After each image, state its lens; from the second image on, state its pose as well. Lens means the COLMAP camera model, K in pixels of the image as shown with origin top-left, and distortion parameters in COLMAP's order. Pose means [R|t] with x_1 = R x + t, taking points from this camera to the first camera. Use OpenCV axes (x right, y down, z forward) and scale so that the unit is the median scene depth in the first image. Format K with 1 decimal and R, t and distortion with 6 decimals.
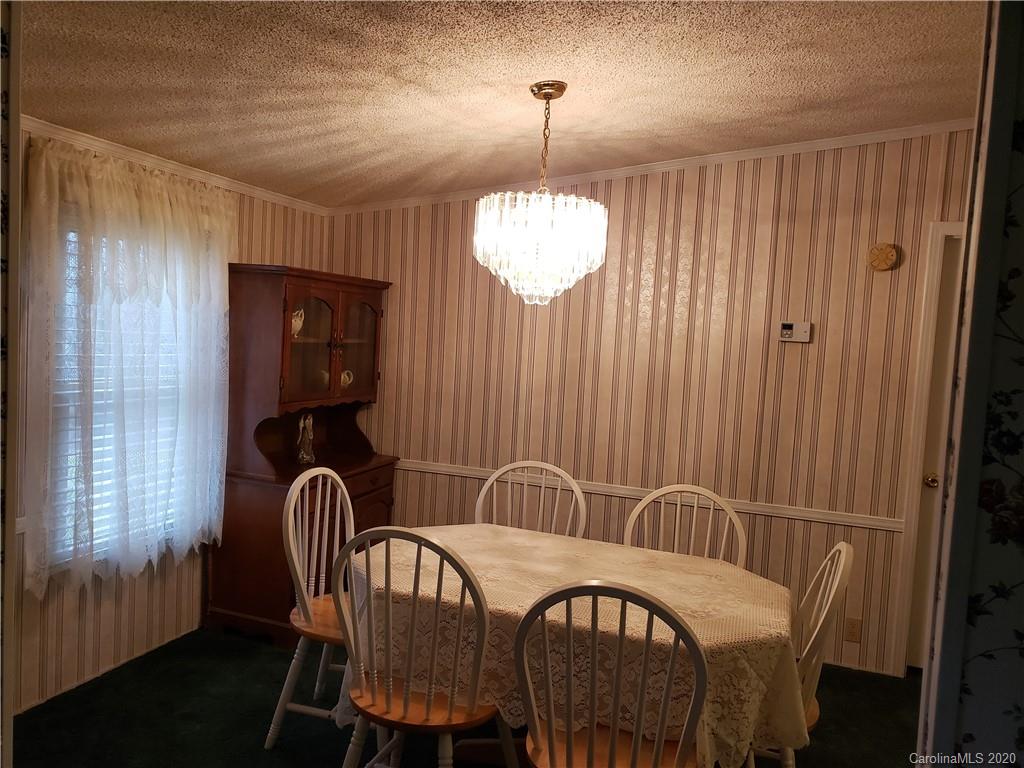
lens RADIAL K [[750.4, 0, 512.0], [0, 750.4, 384.0], [0, 0, 1]] dist [0.004254, 0.000832]
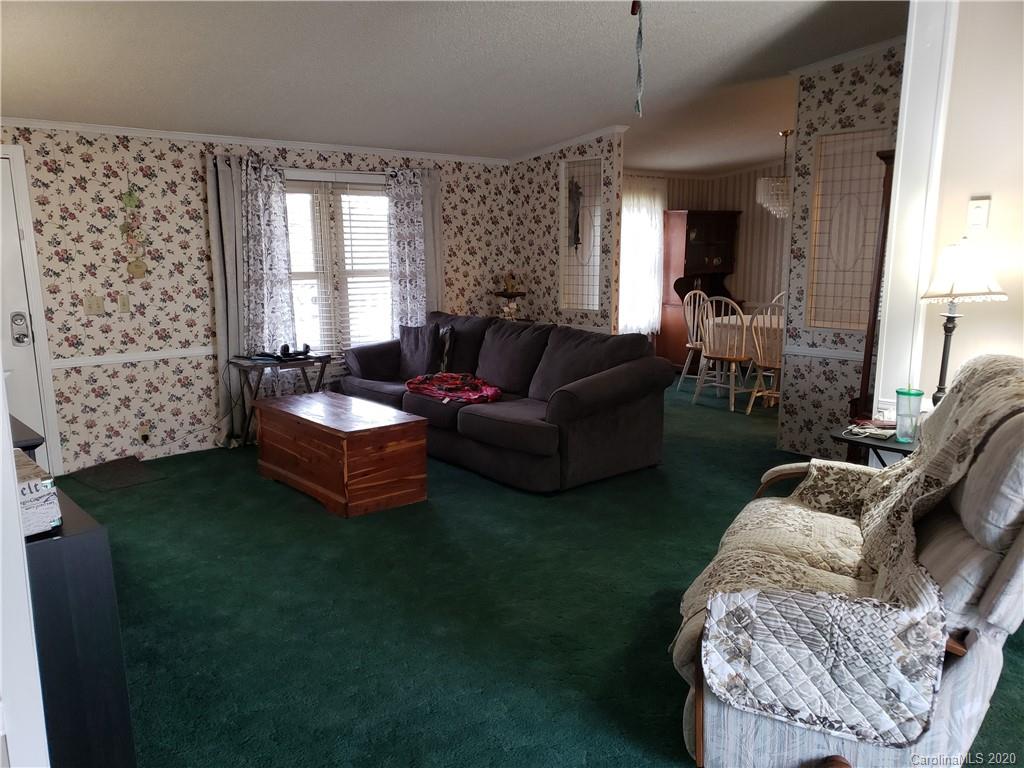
lens RADIAL K [[750.4, 0, 512.0], [0, 750.4, 384.0], [0, 0, 1]] dist [0.004254, 0.000832]
pose [[0.857693, 0.033764, -0.513053, 0.413731], [0.020438, 0.994814, 0.099635, 0.126107], [0.513757, -0.095942, 0.852555, -1.218750]]
